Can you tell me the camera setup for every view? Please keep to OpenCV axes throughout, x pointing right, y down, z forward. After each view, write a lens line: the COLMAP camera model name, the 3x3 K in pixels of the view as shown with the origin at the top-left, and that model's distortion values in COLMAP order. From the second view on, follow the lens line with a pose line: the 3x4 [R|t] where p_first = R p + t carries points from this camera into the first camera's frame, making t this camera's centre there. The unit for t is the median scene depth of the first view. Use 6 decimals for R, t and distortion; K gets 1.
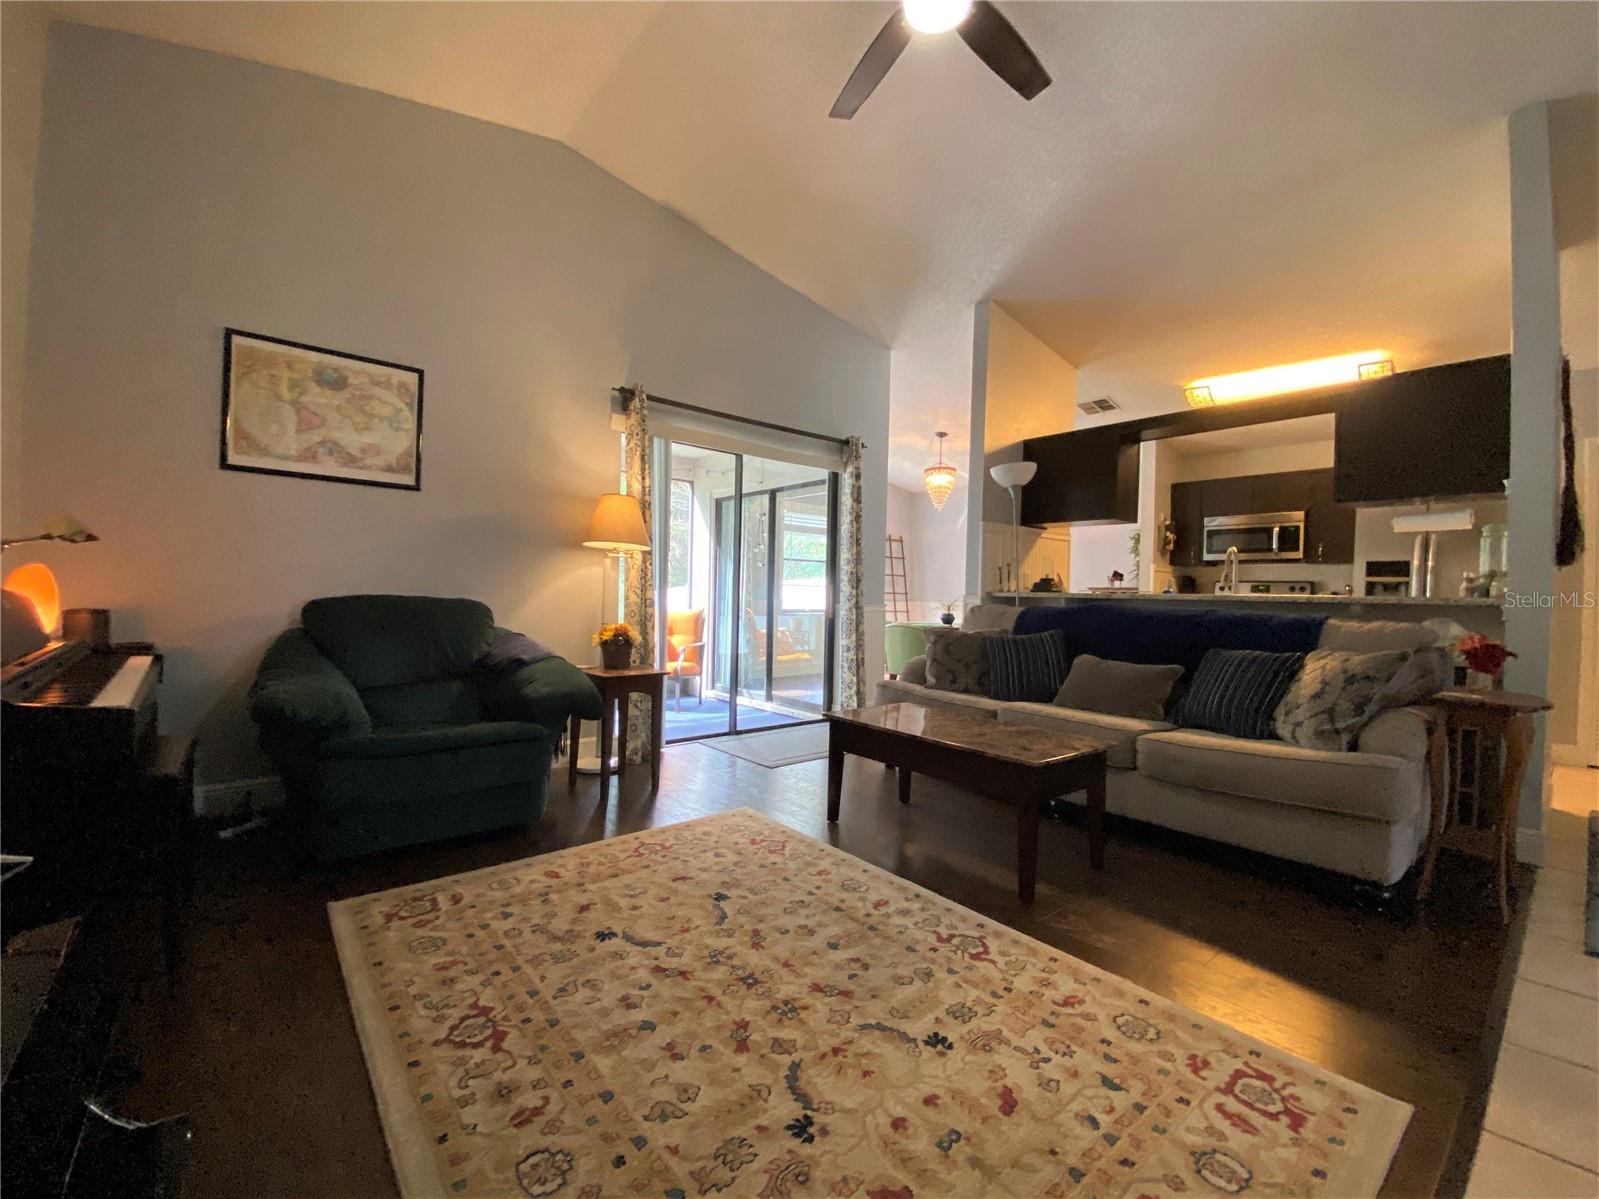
lens RADIAL K [[670.3, 0, 812.6], [0, 670.3, 602.6], [0, 0, 1]] dist [0.022412, -0.019849]
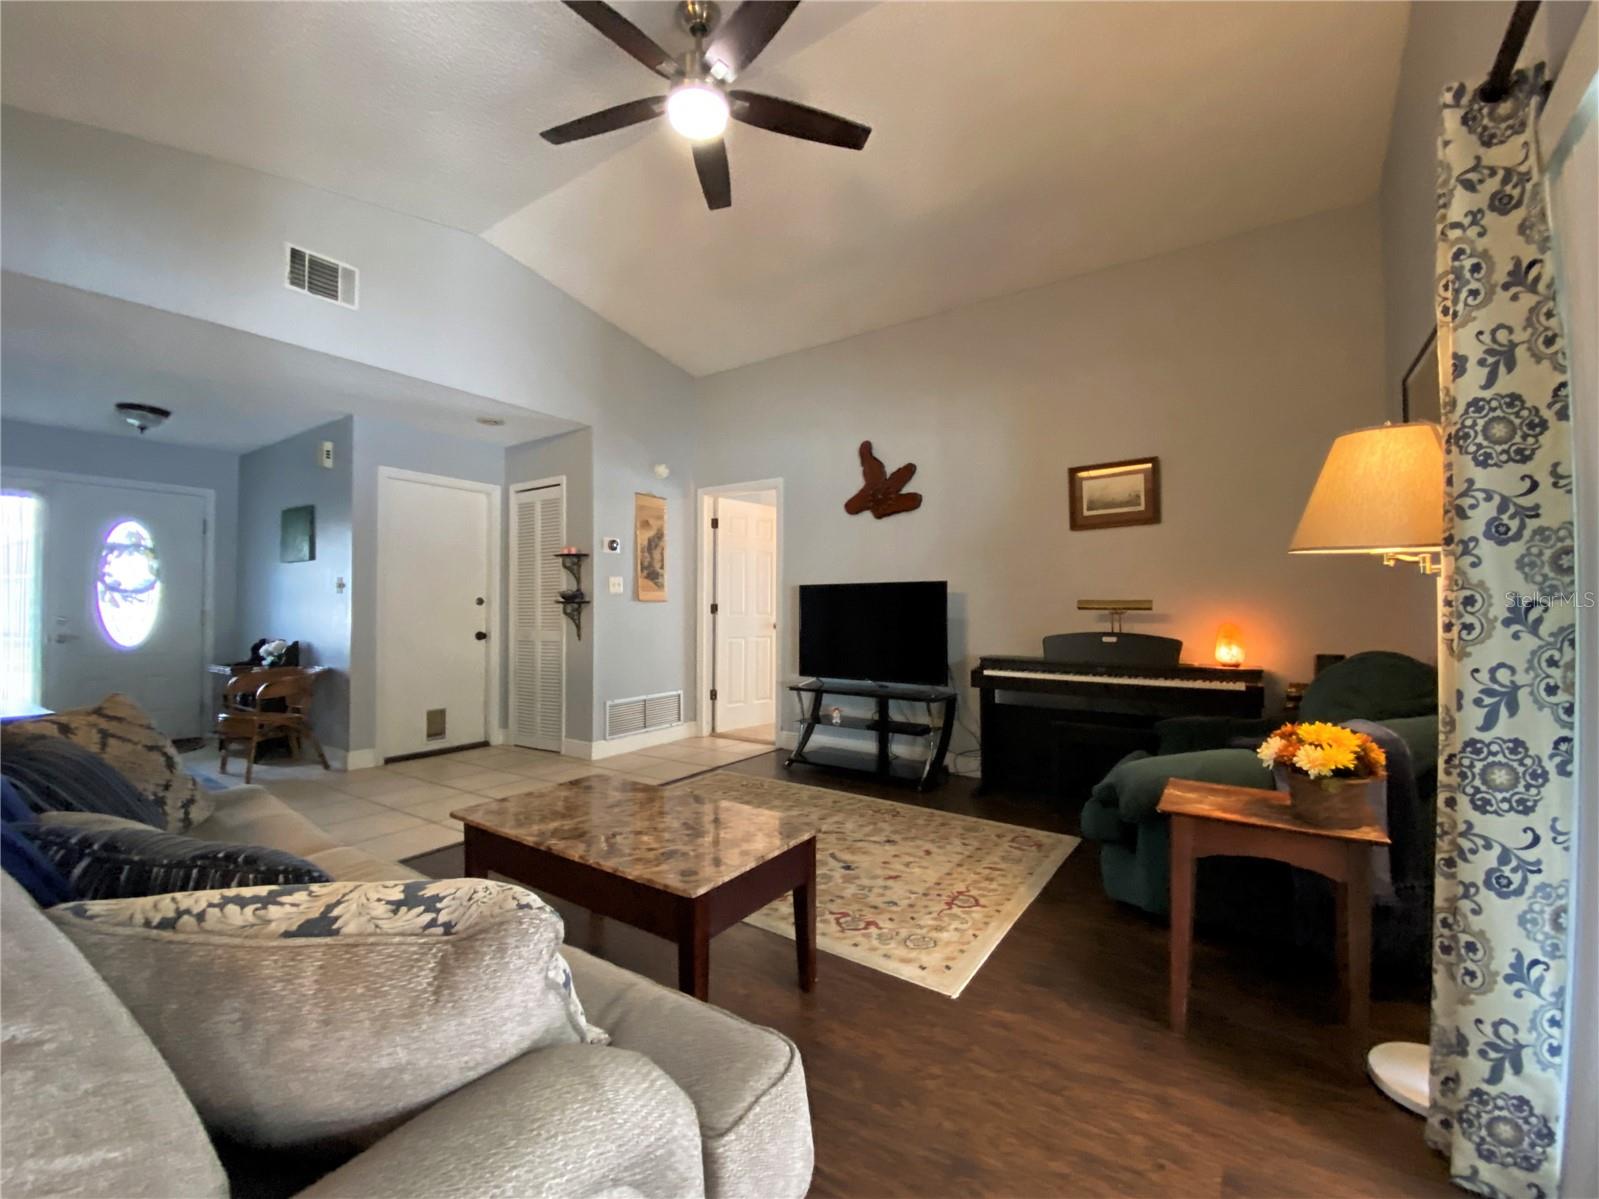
lens RADIAL K [[661.7, 0, 794.1], [0, 661.7, 602.3], [0, 0, 1]] dist [0.043589, -0.033485]
pose [[-0.970243, -0.024997, -0.240840, 0.235069], [-0.024990, 0.999683, -0.003084, -0.057107], [0.240840, 0.003026, -0.970560, 1.825759]]
